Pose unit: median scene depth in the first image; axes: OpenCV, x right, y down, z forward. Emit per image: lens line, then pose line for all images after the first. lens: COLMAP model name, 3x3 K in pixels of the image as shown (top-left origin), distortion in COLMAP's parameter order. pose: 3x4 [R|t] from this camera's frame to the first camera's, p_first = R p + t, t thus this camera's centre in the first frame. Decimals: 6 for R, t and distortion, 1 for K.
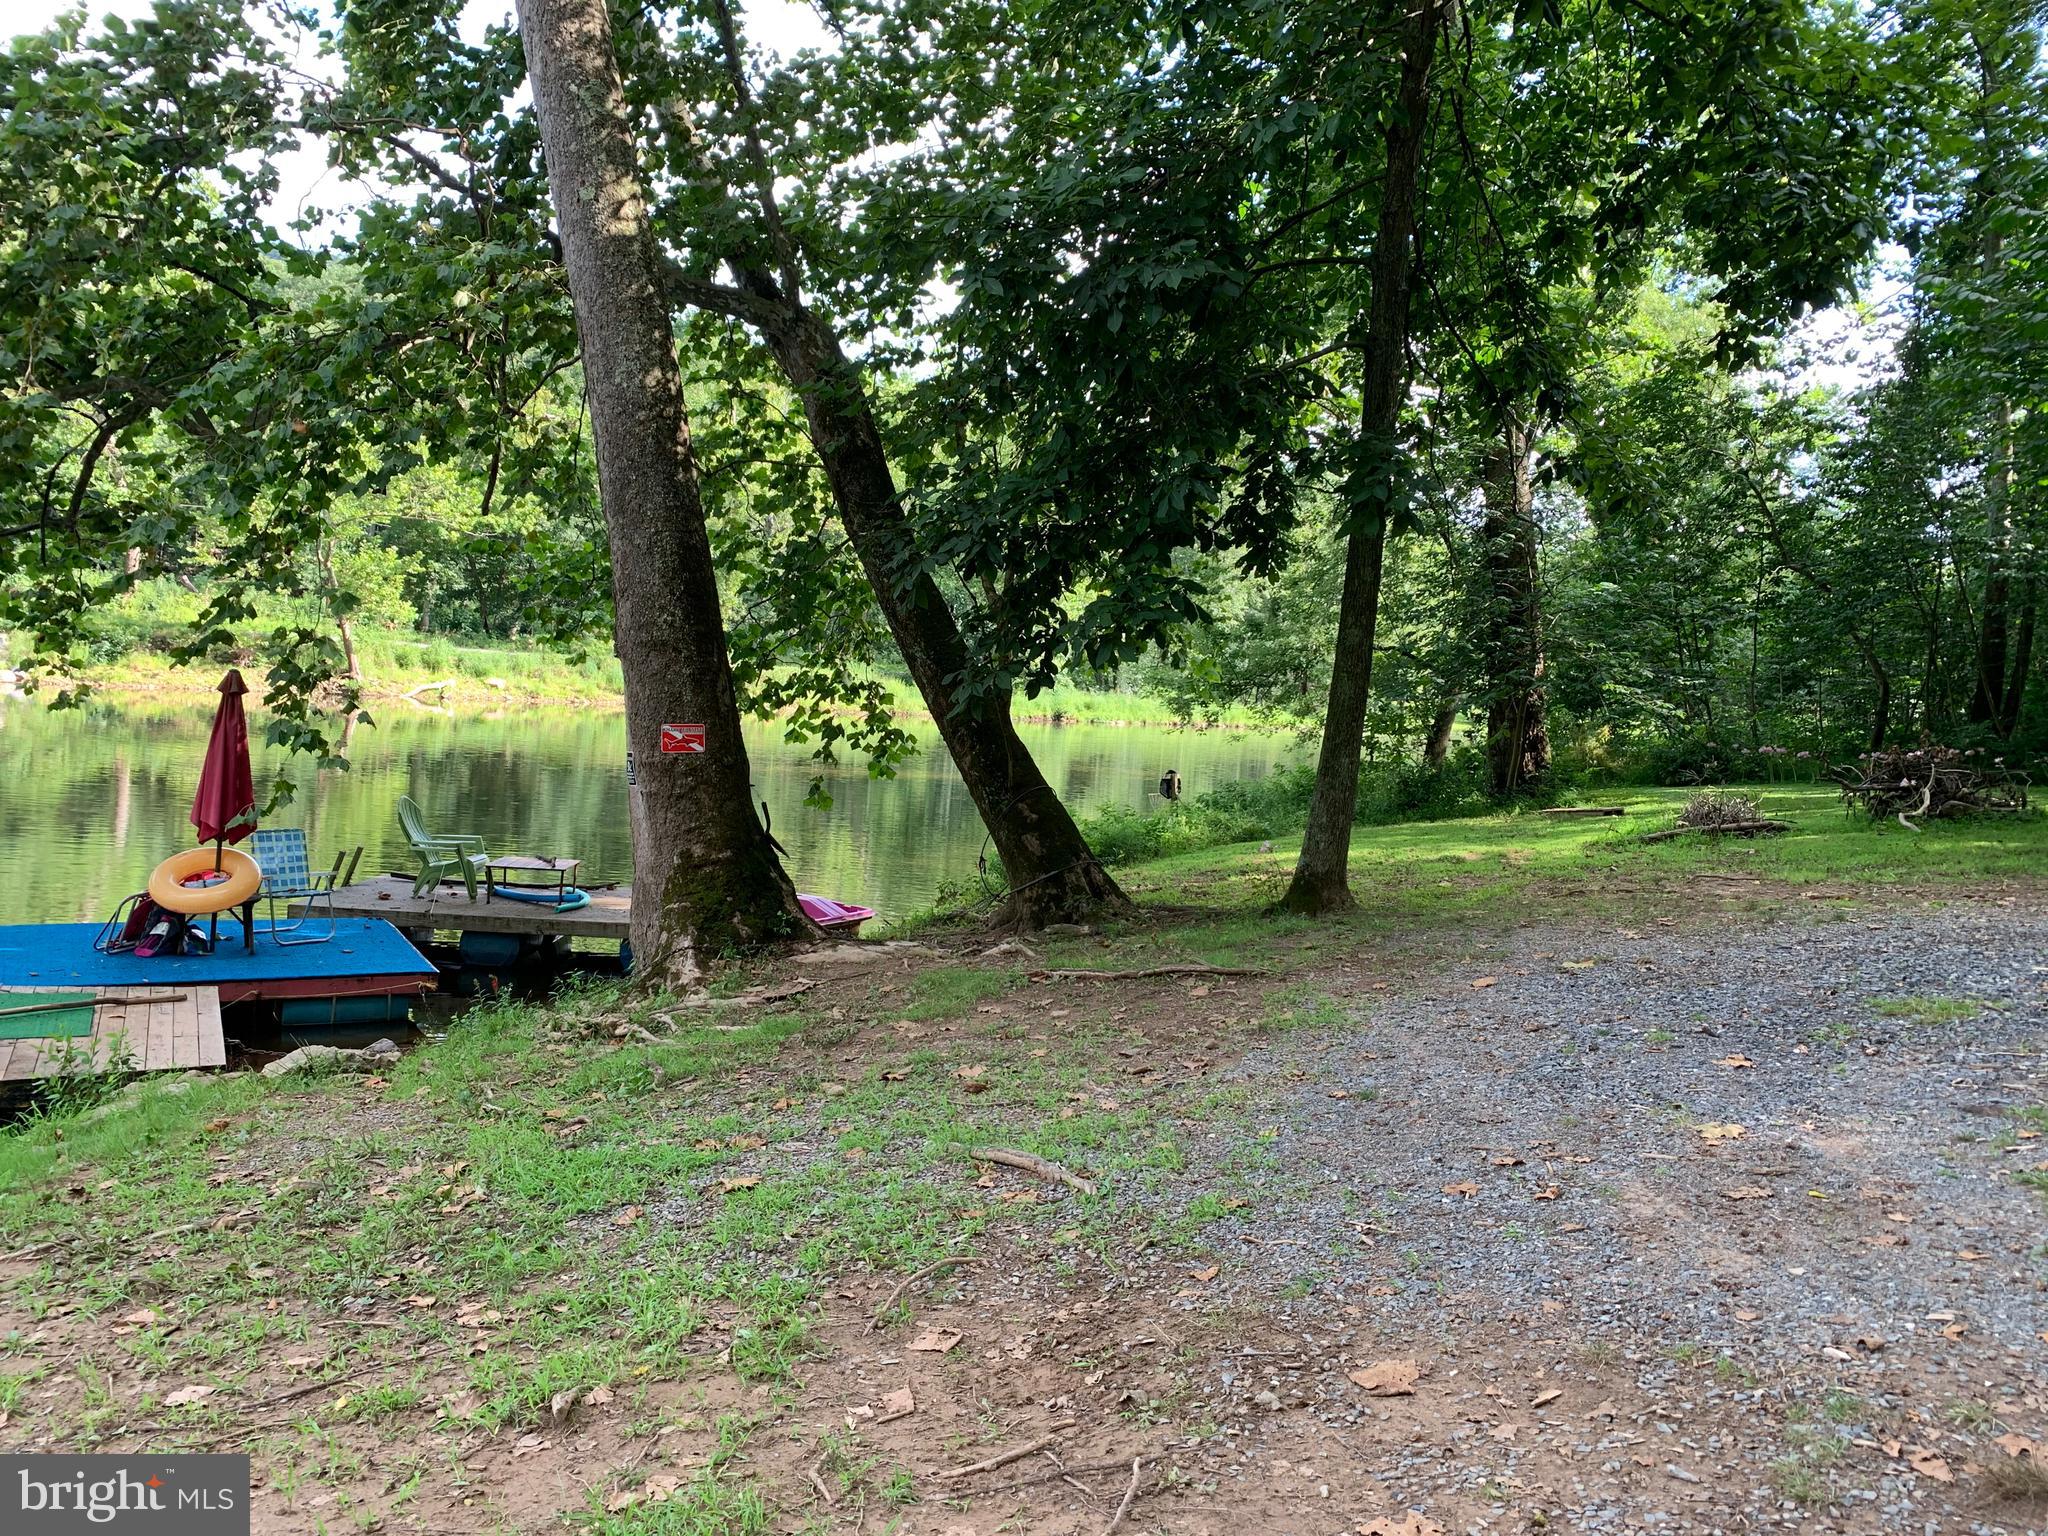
lens RADIAL K [[1566.3, 0, 978.2], [0, 1566.3, 740.6], [0, 0, 1]] dist [0.044010, -0.058335]
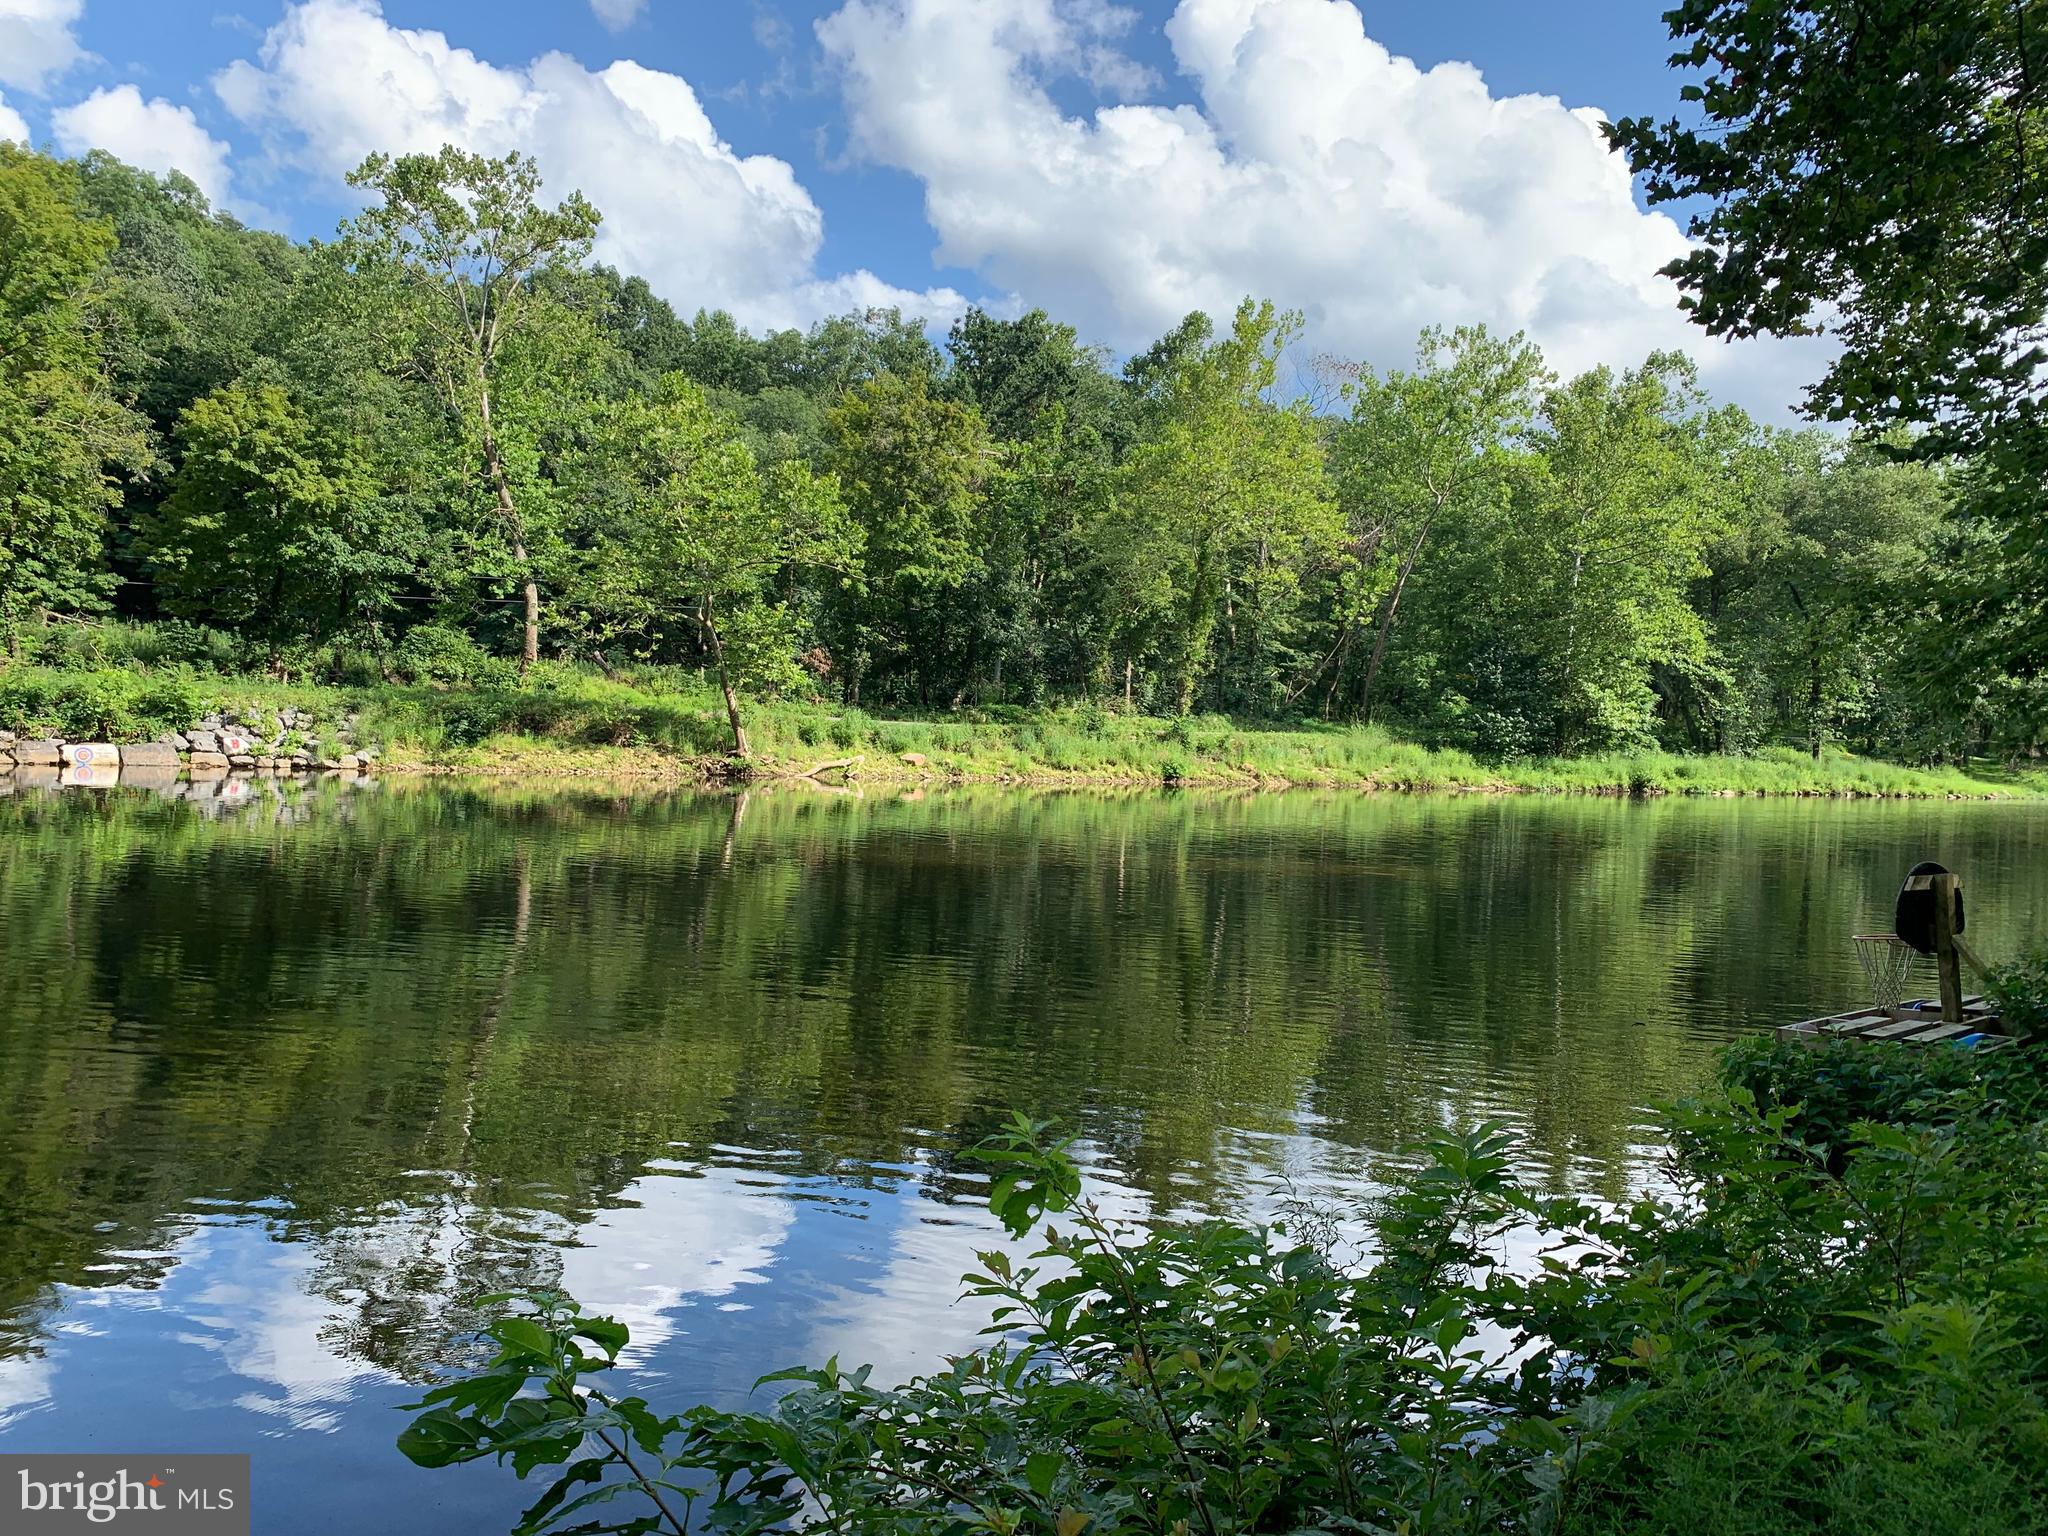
lens RADIAL K [[1566.3, 0, 1012.8], [0, 1566.3, 769.8], [0, 0, 1]] dist [0.044010, -0.058335]
pose [[0.942715, -0.026901, -0.332512, 0.026152], [0.015541, 0.999203, -0.036779, 0.001290], [0.333236, 0.029504, 0.942382, 0.216448]]
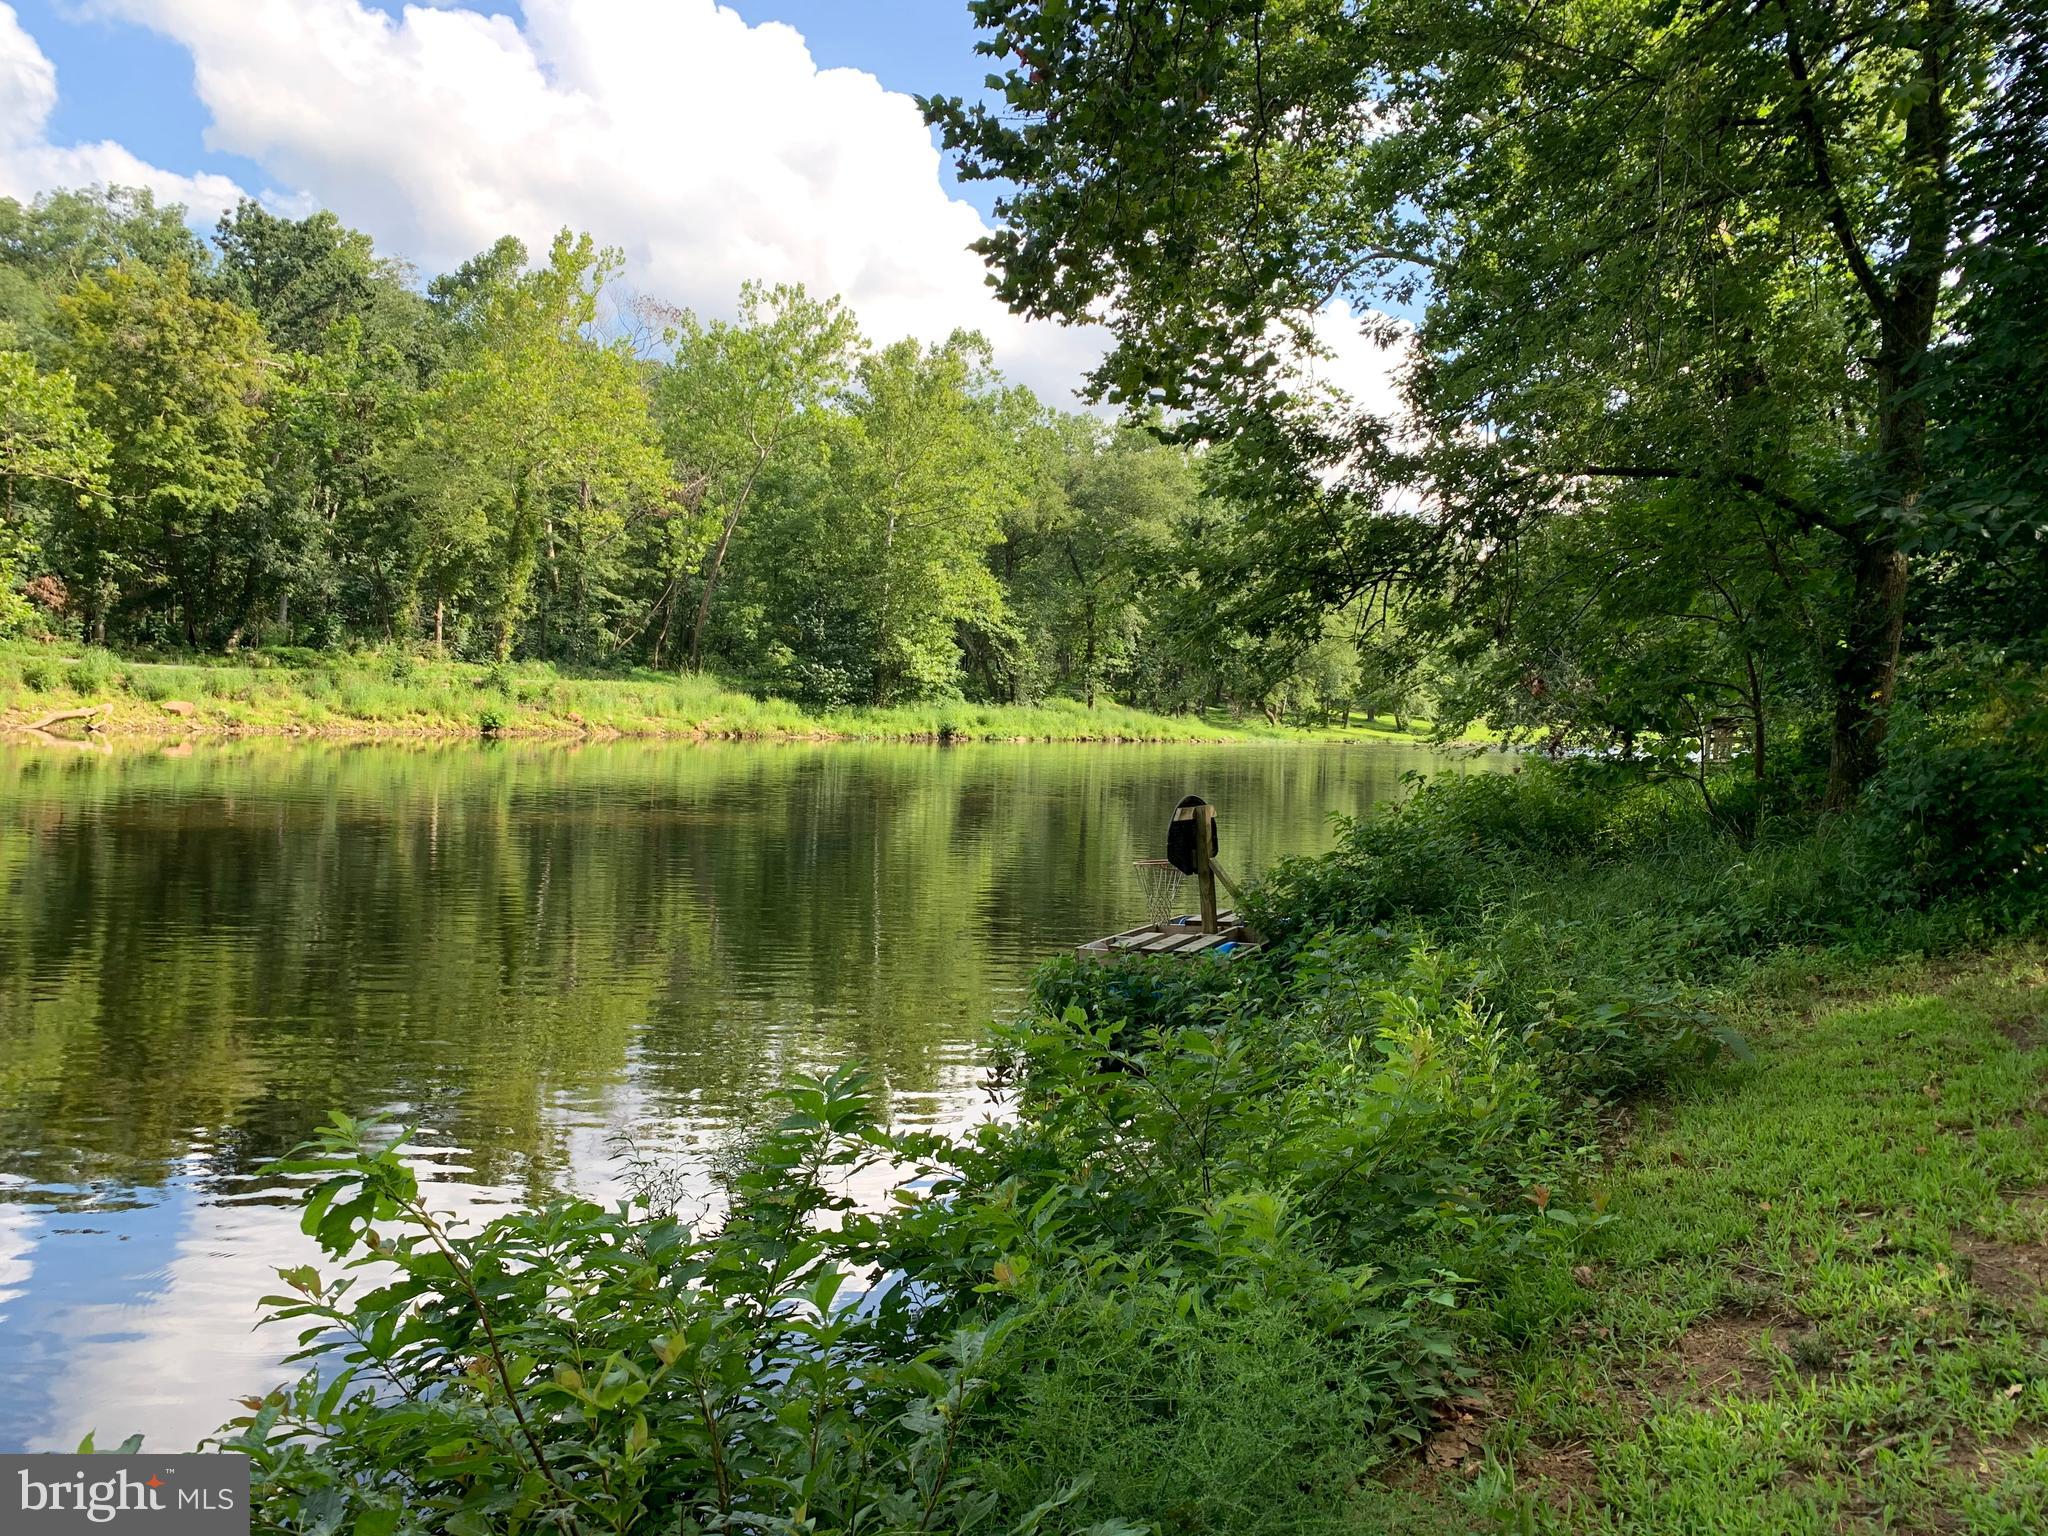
lens RADIAL K [[1566.3, 0, 1012.4], [0, 1566.3, 755.2], [0, 0, 1]] dist [0.044010, -0.058335]
pose [[0.995988, -0.032226, 0.083479, 0.022828], [0.032708, 0.999455, -0.004417, 0.001835], [-0.083291, 0.007130, 0.996500, 0.222748]]
